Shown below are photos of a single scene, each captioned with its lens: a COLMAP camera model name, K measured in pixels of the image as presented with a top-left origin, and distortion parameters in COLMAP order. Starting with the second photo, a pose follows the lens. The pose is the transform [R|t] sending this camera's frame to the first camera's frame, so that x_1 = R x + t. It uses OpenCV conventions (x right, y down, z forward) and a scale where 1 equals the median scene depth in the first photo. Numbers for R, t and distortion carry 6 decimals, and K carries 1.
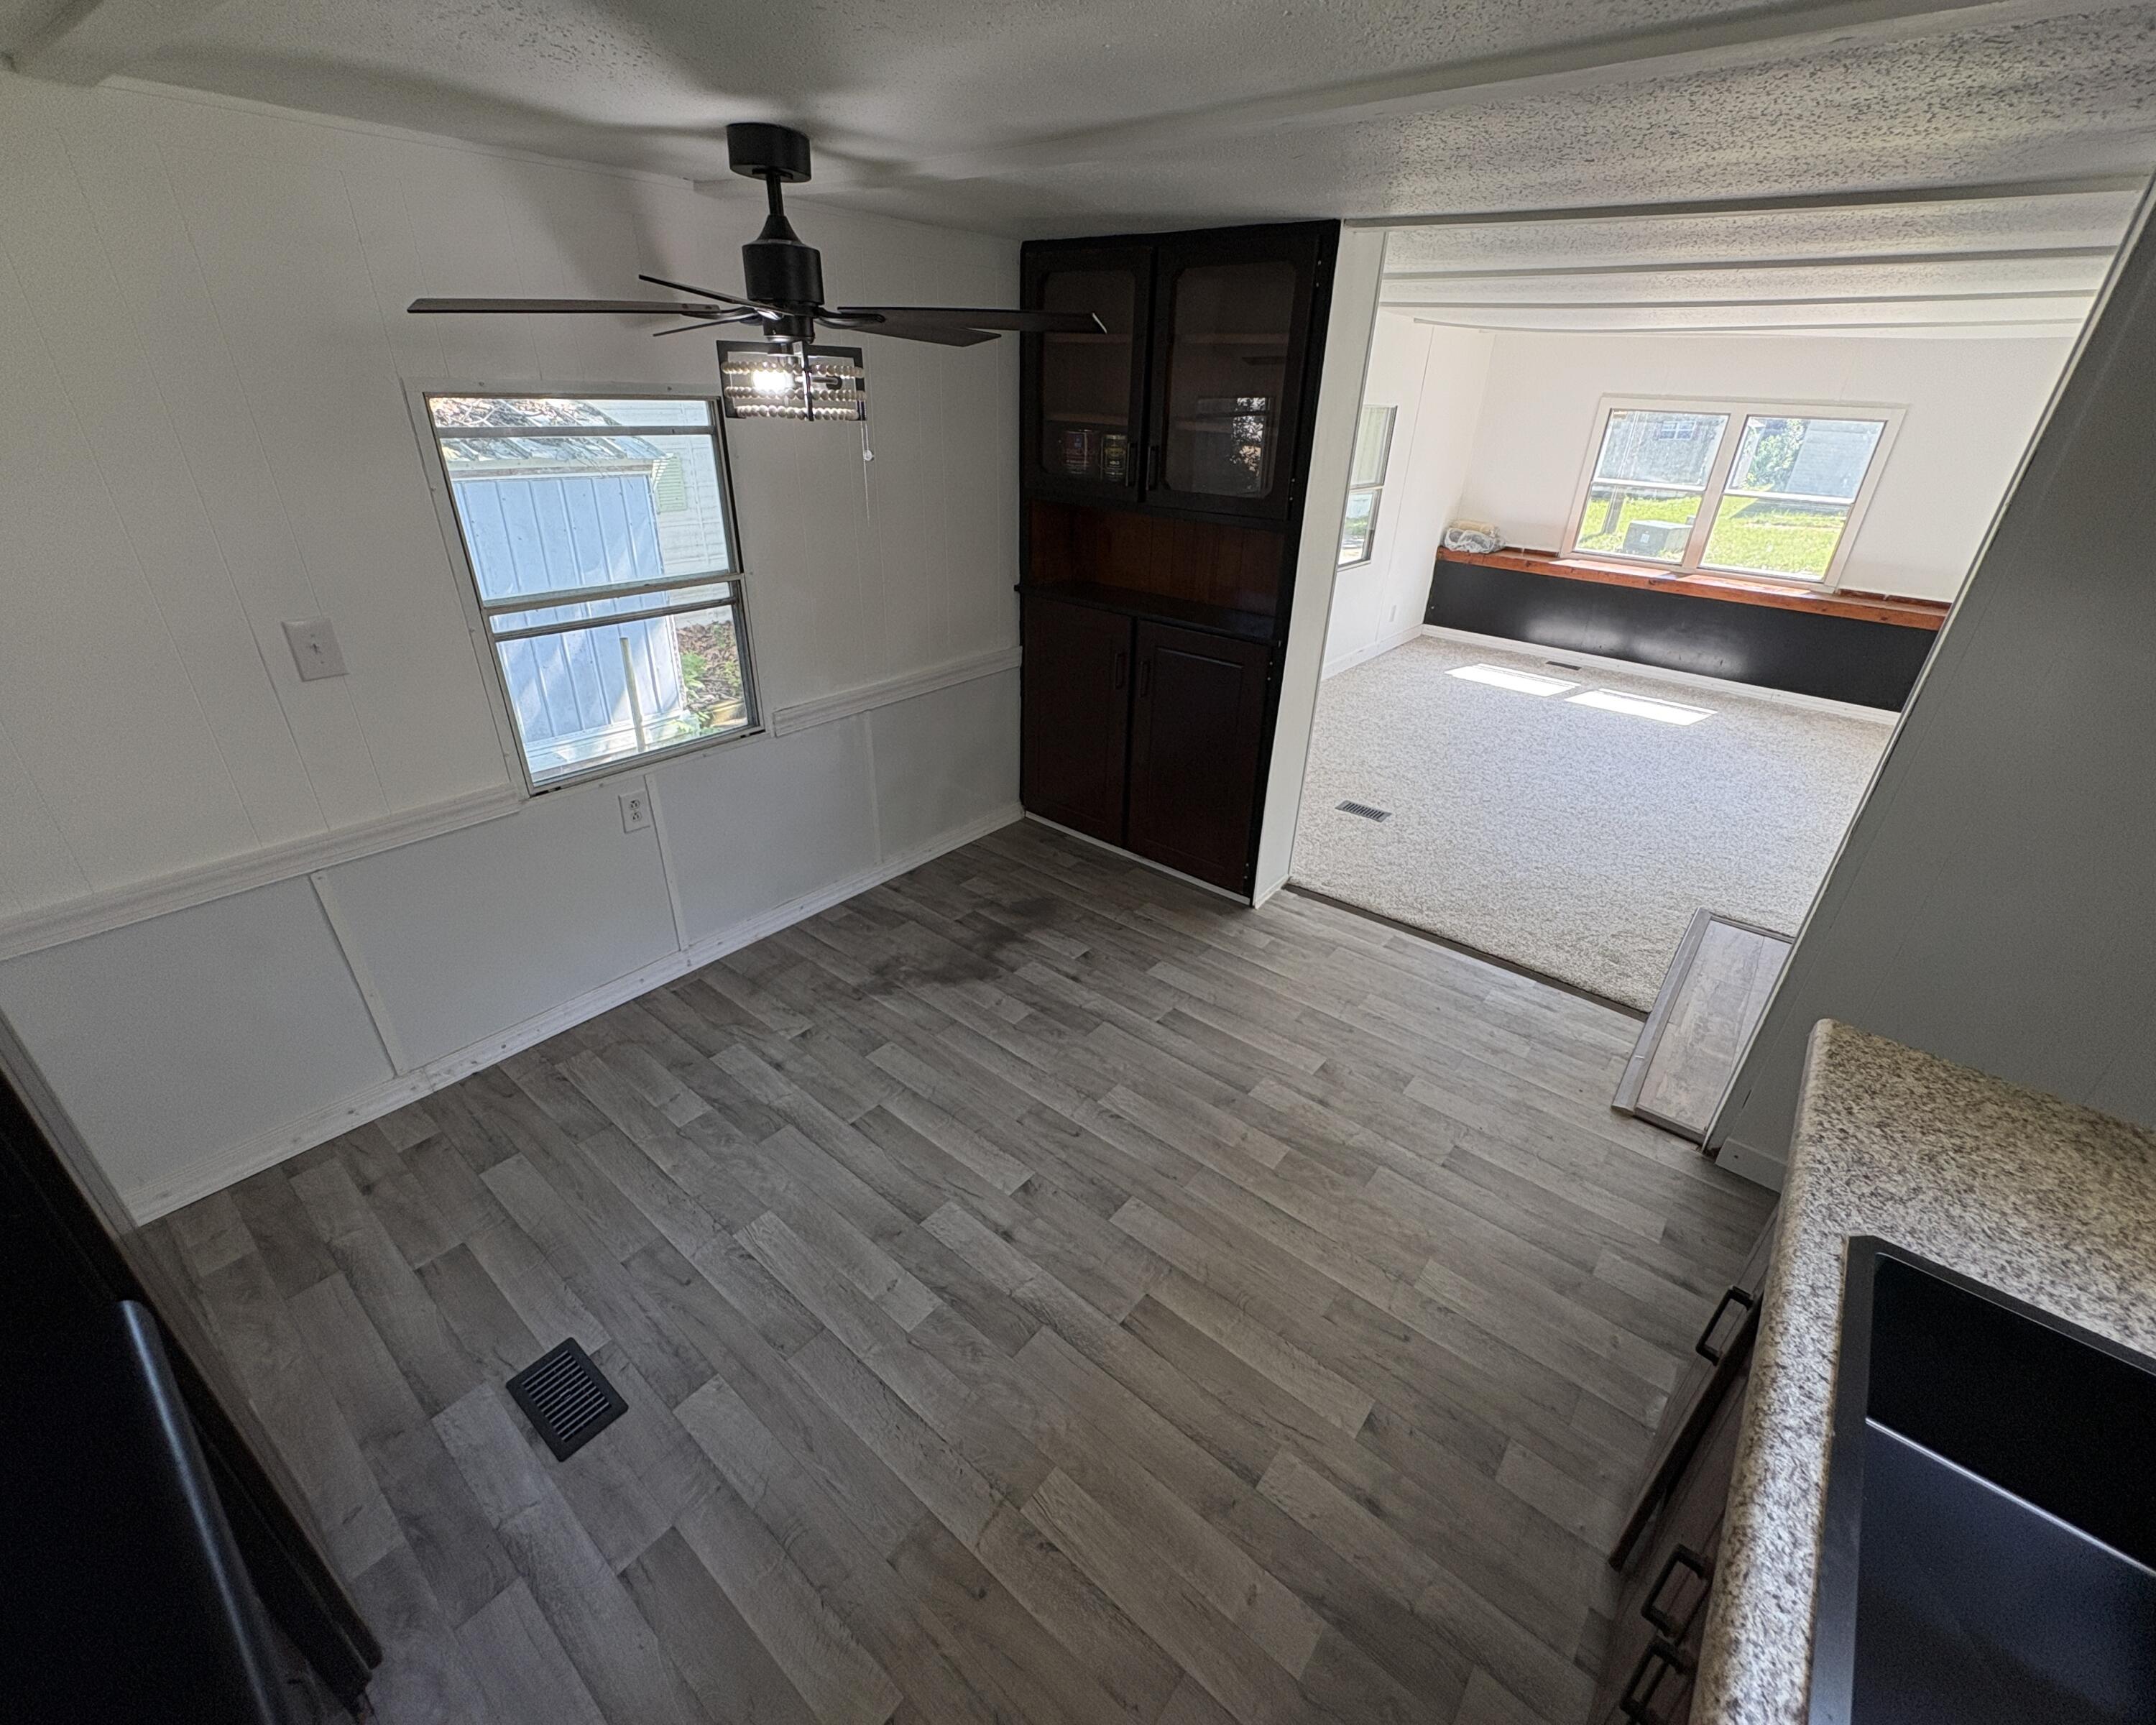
lens RADIAL K [[919.0, 0, 1077.6], [0, 919.0, 858.1], [0, 0, 1]] dist [-0.002397, 0.001428]
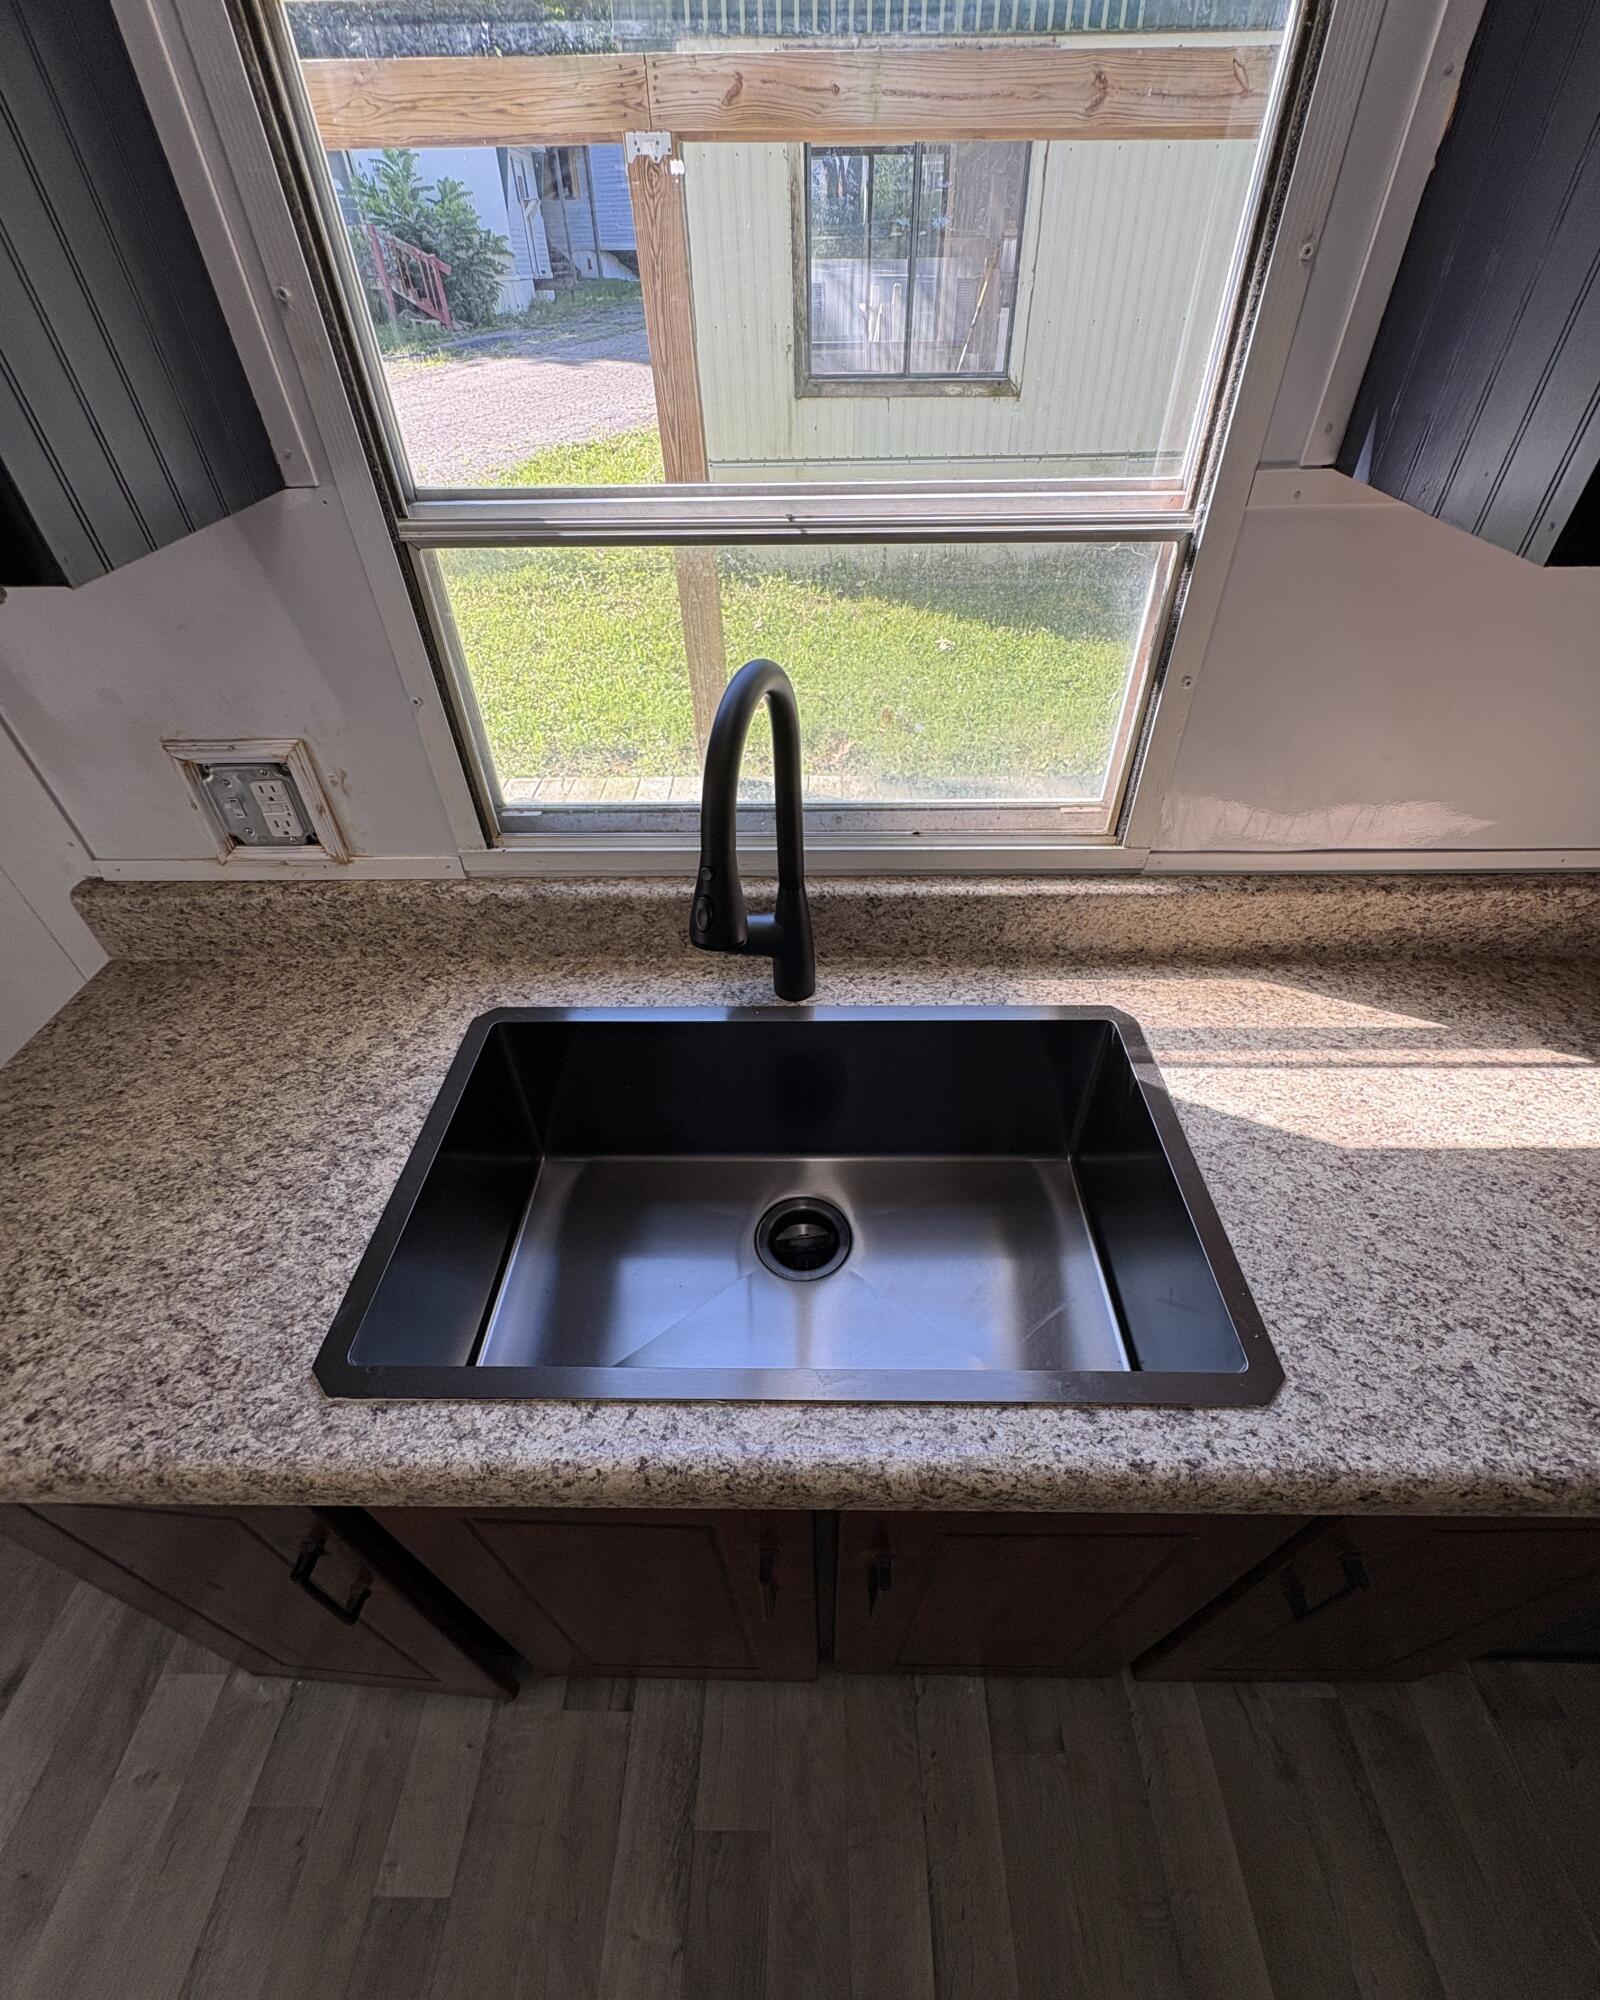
lens RADIAL K [[852.4, 0, 798.6], [0, 852.4, 999.6], [0, 0, 1]] dist [-0.002397, 0.001428]
pose [[-0.624527, -0.526046, 0.577270, 0.182344], [0.362281, 0.459681, 0.810830, -0.034021], [-0.691895, 0.715520, -0.096507, 0.263418]]
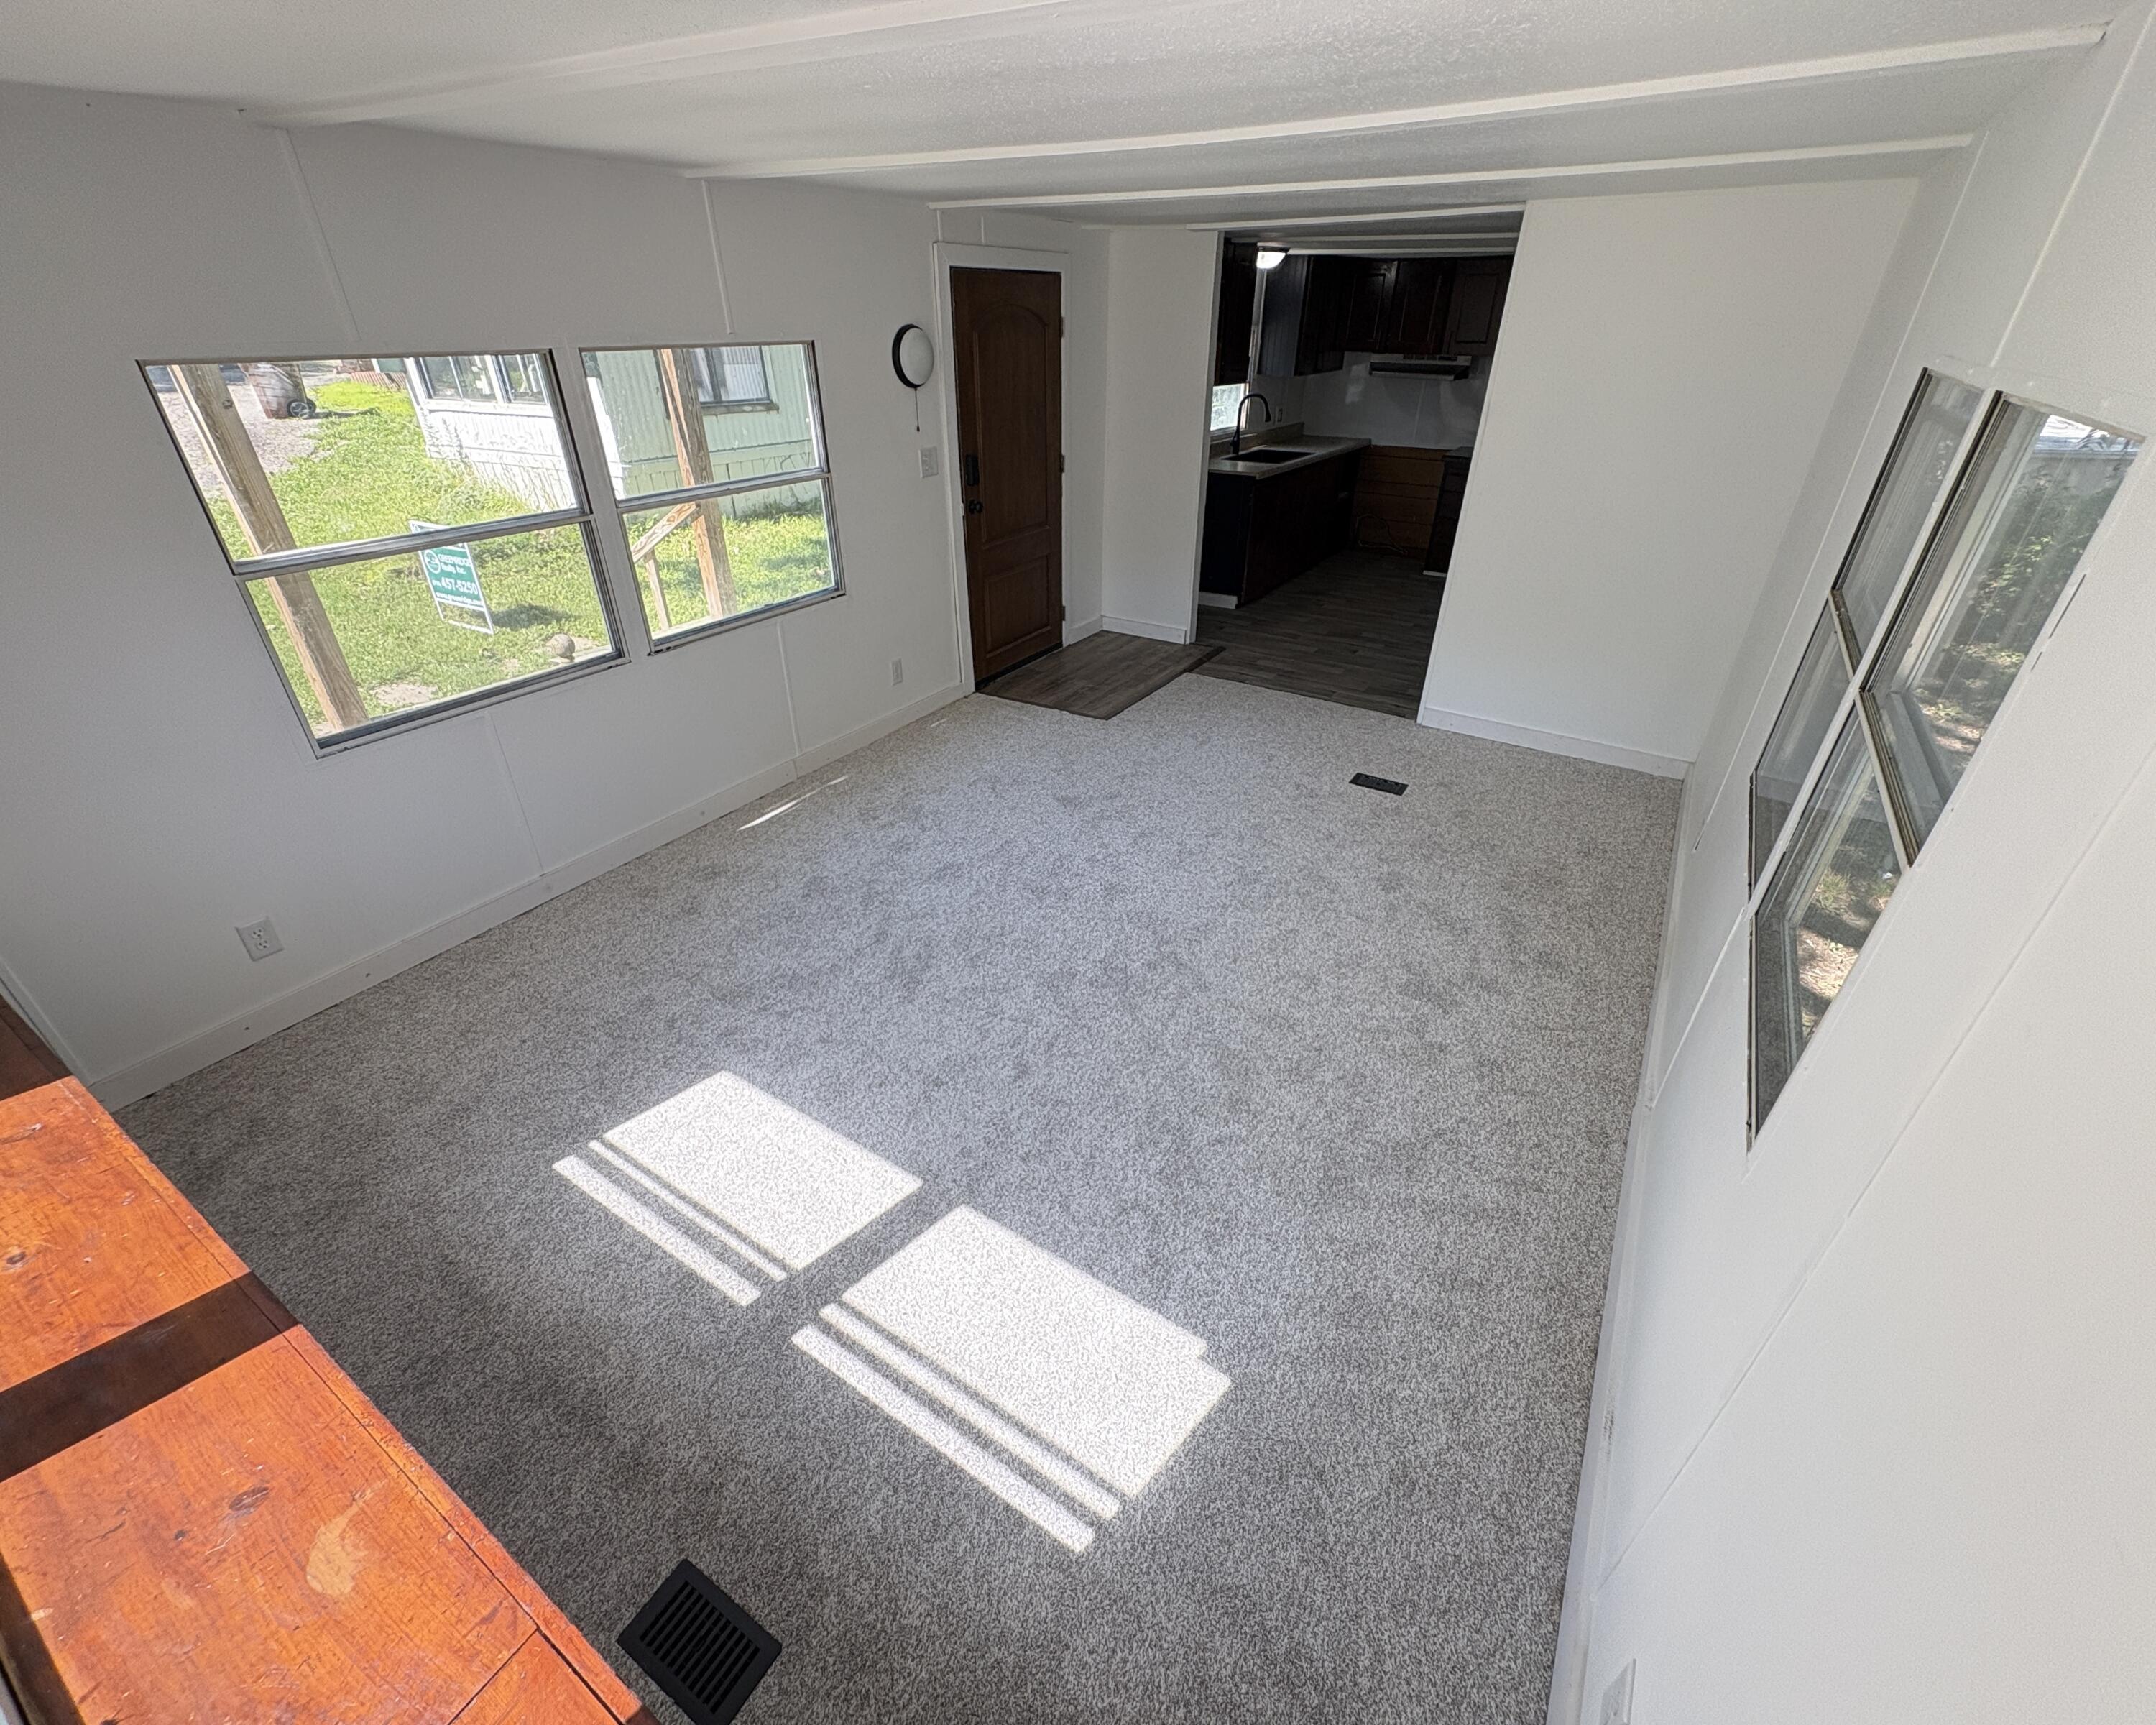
lens RADIAL K [[919.0, 0, 1078.9], [0, 919.0, 860.9], [0, 0, 1]] dist [-0.002397, 0.001428]
pose [[-0.991507, 0.028353, -0.126928, 1.233472], [-0.092895, 0.528647, 0.843744, -1.295009], [0.091023, 0.848368, -0.521523, 2.563133]]
